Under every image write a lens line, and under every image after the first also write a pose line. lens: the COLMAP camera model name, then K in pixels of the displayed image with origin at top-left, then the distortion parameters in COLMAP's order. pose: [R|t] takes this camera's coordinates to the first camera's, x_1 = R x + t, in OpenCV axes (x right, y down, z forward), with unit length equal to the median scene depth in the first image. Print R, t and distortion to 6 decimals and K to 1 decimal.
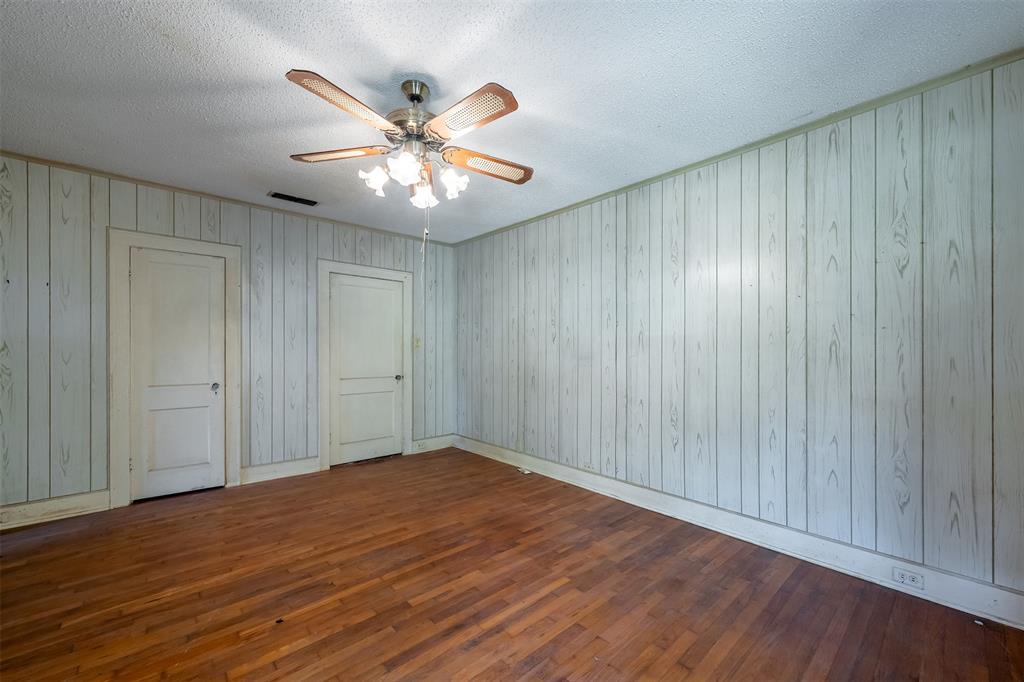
lens RADIAL K [[402.7, 0, 511.1], [0, 402.7, 353.7], [0, 0, 1]] dist [0.000056, -0.000030]
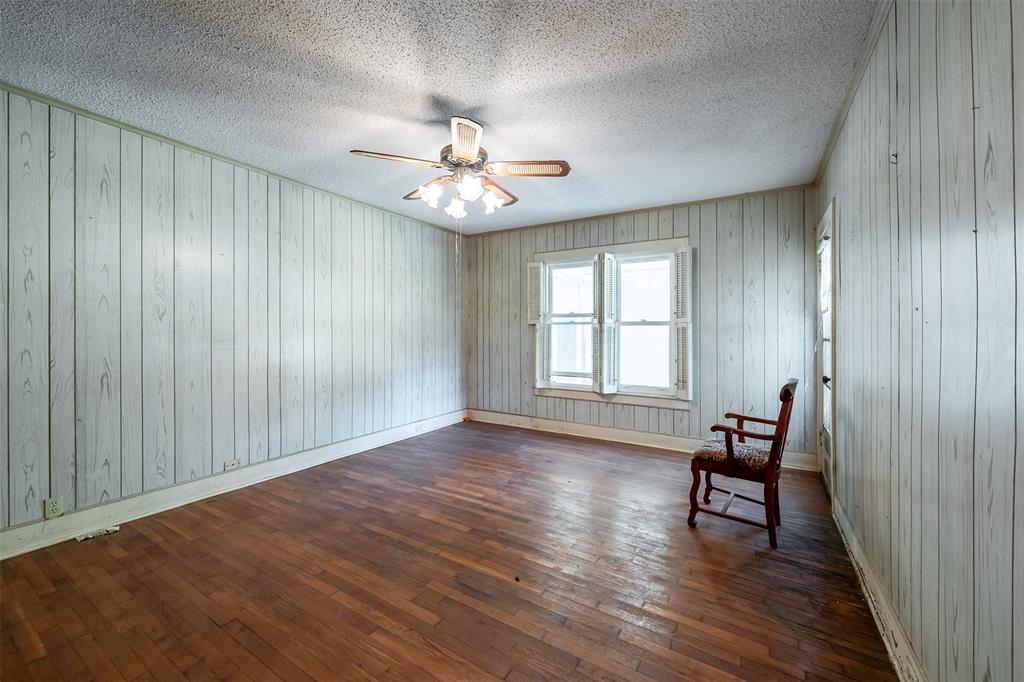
lens RADIAL K [[399.4, 0, 512.6], [0, 399.4, 337.2], [0, 0, 1]] dist [0.000390, -0.000028]
pose [[-0.291970, -0.014770, 0.956313, -1.026693], [0.003551, 0.999857, 0.016527, -0.009682], [-0.956421, 0.008221, -0.291876, 0.846089]]
